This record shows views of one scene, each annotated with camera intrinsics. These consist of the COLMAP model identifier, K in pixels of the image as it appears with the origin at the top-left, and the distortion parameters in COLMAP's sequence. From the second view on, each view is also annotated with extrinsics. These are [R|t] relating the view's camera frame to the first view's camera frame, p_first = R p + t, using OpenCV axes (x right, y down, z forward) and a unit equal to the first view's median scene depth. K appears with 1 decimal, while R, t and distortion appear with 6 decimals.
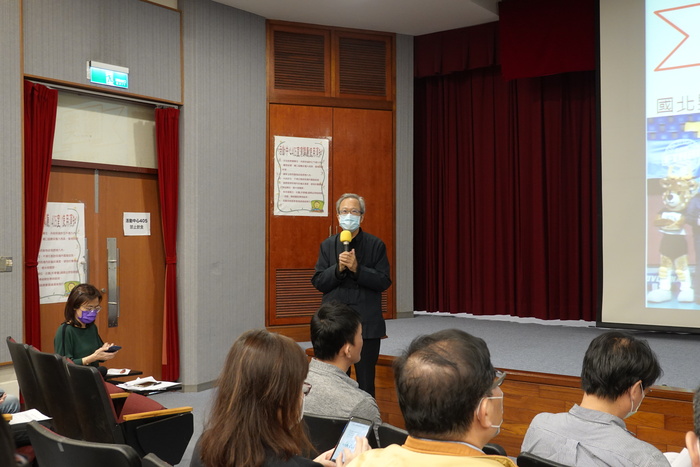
lens RADIAL K [[743.1, 0, 339.0], [0, 743.1, 244.1], [0, 0, 1]] dist [-0.012016, 0.000000]
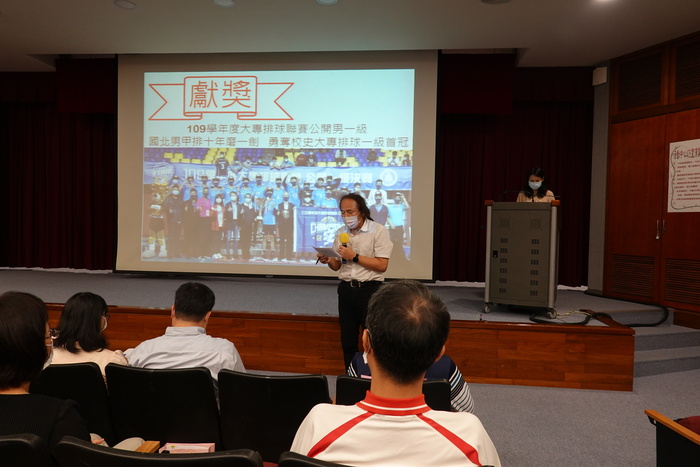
lens RADIAL K [[478.7, 0, 360.0], [0, 478.7, 236.7], [0, 0, 1]] dist [0.006187, -0.012746]
pose [[0.843807, 0.009069, 0.536569, 0.252628], [-0.026339, 0.999352, 0.024530, -0.008732], [-0.535999, -0.034832, 0.843500, -0.179884]]
